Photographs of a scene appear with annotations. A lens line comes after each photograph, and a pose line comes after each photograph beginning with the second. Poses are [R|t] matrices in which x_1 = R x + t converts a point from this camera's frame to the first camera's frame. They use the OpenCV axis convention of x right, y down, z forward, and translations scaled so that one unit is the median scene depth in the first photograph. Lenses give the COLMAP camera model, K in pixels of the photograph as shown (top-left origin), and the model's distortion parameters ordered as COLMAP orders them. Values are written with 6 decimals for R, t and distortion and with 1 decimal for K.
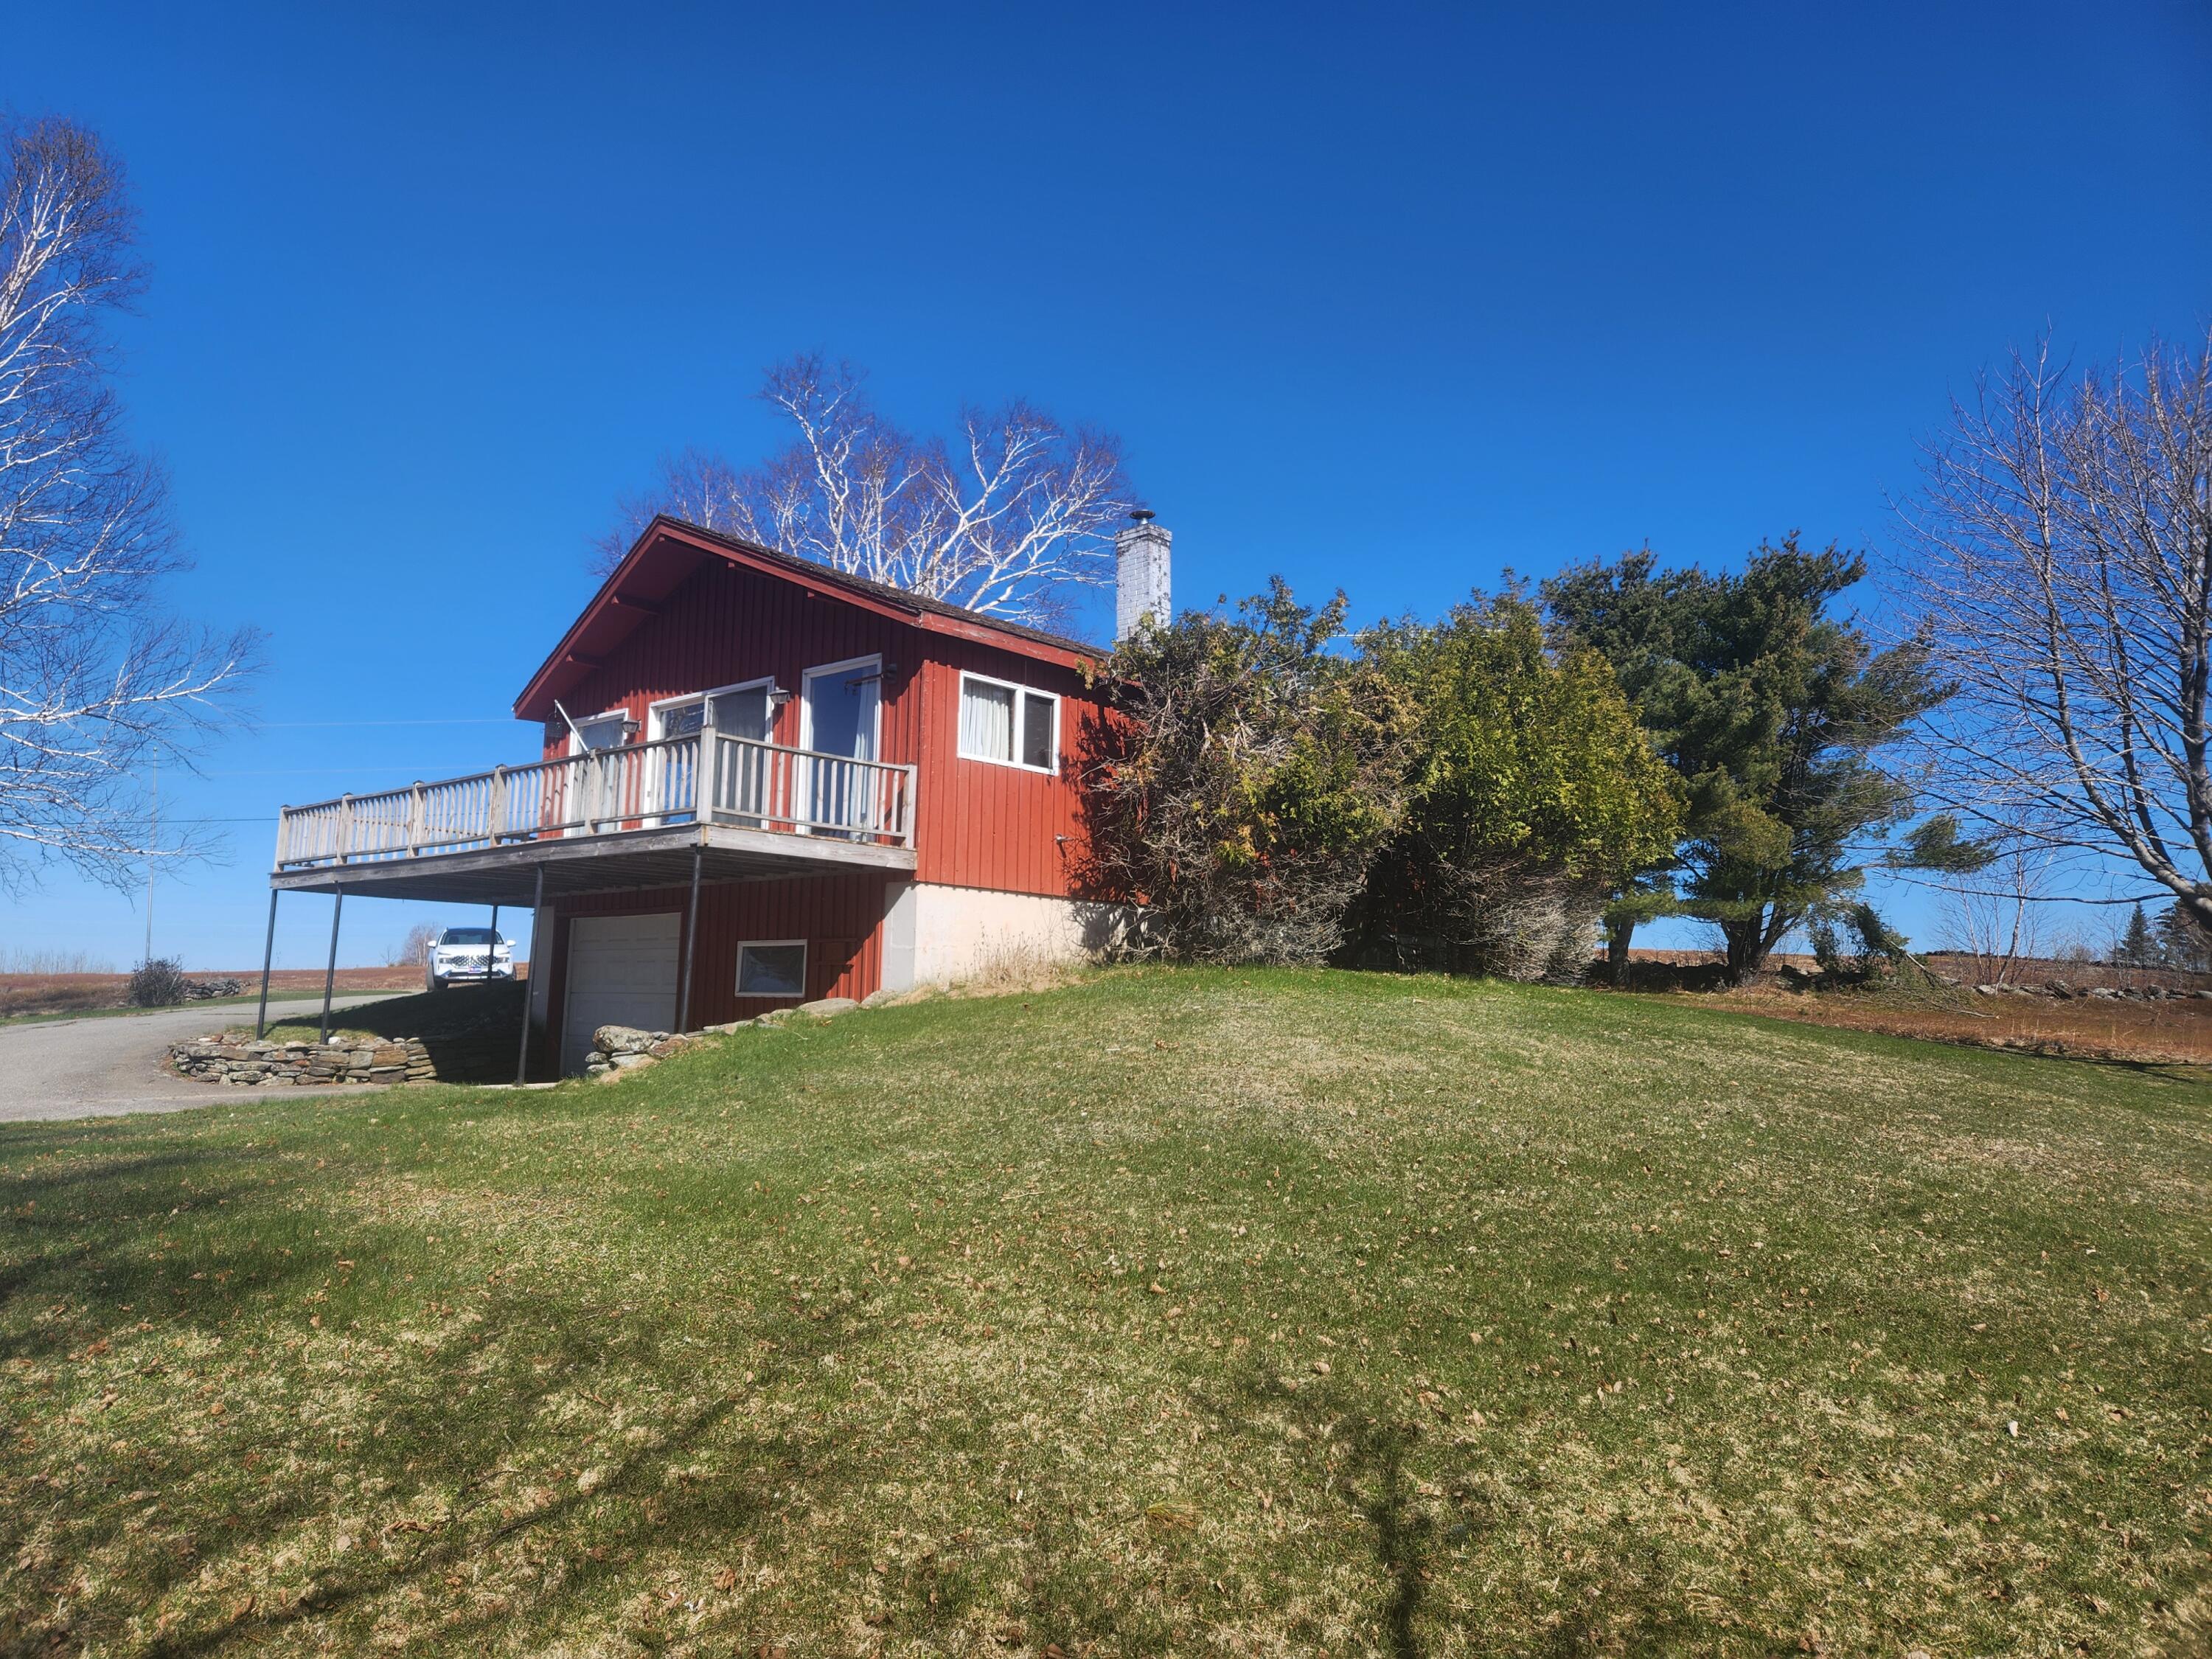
lens RADIAL K [[1521.1, 0, 1106.0], [0, 1521.1, 829.5], [0, 0, 1]] dist [-0.001293, -0.000608]
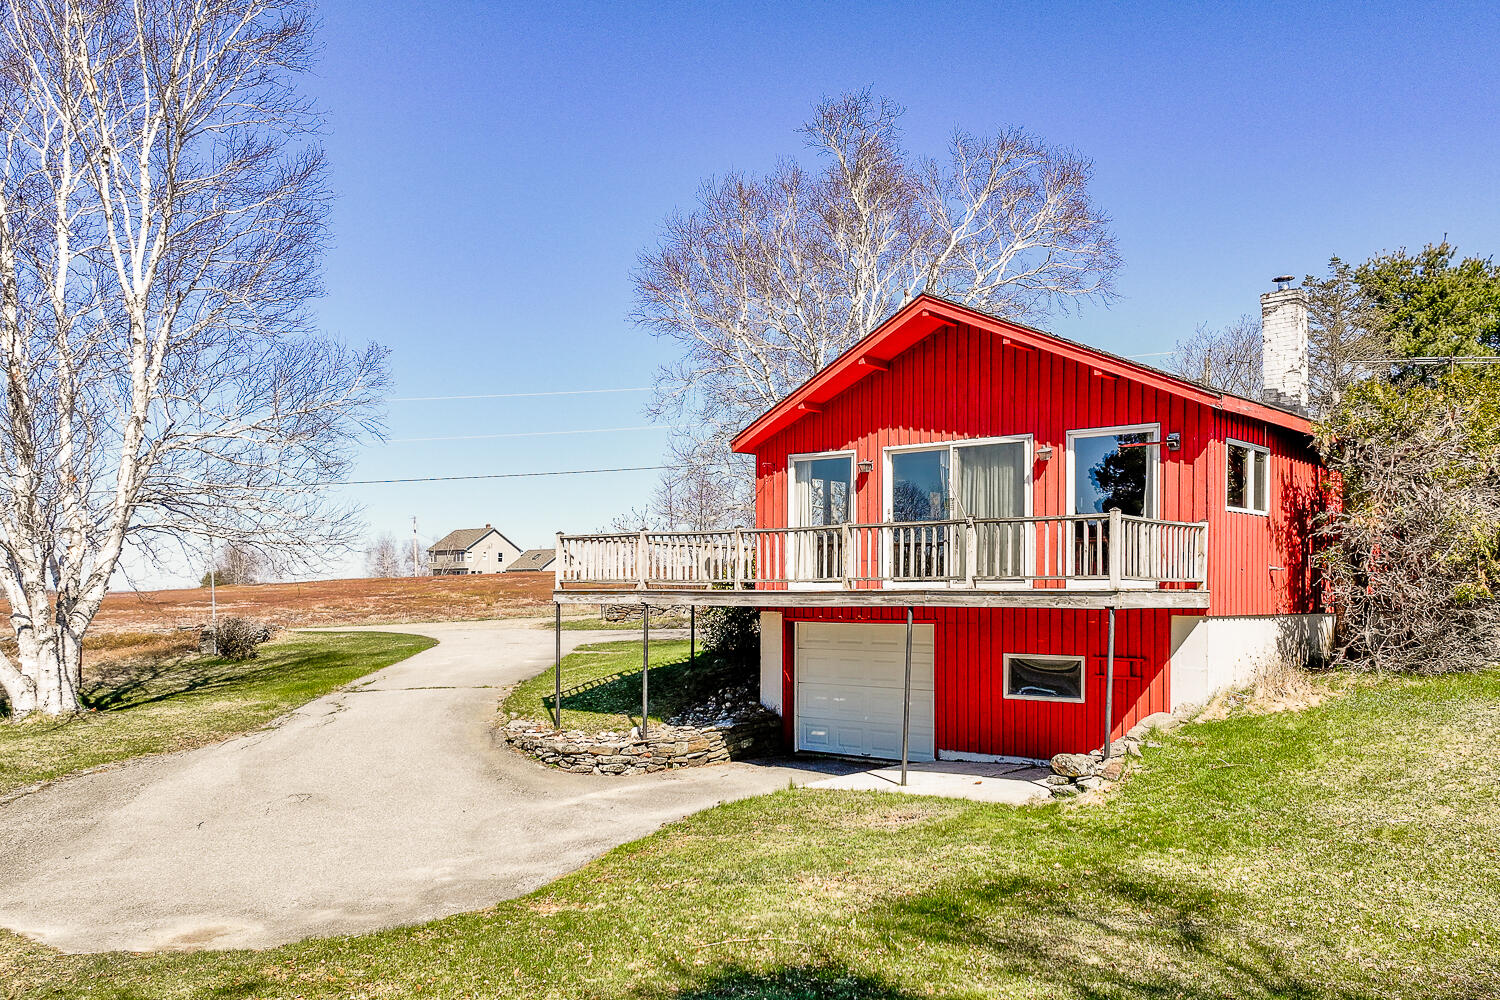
lens RADIAL K [[1290.2, 0, 752.9], [0, 1290.2, 652.4], [0, 0, 1]] dist [0.000656, -0.000686]
pose [[0.999161, -0.016704, 0.037404, -0.479083], [0.009936, 0.984642, 0.174305, -0.111129], [-0.039741, -0.173787, 0.983981, -0.024815]]
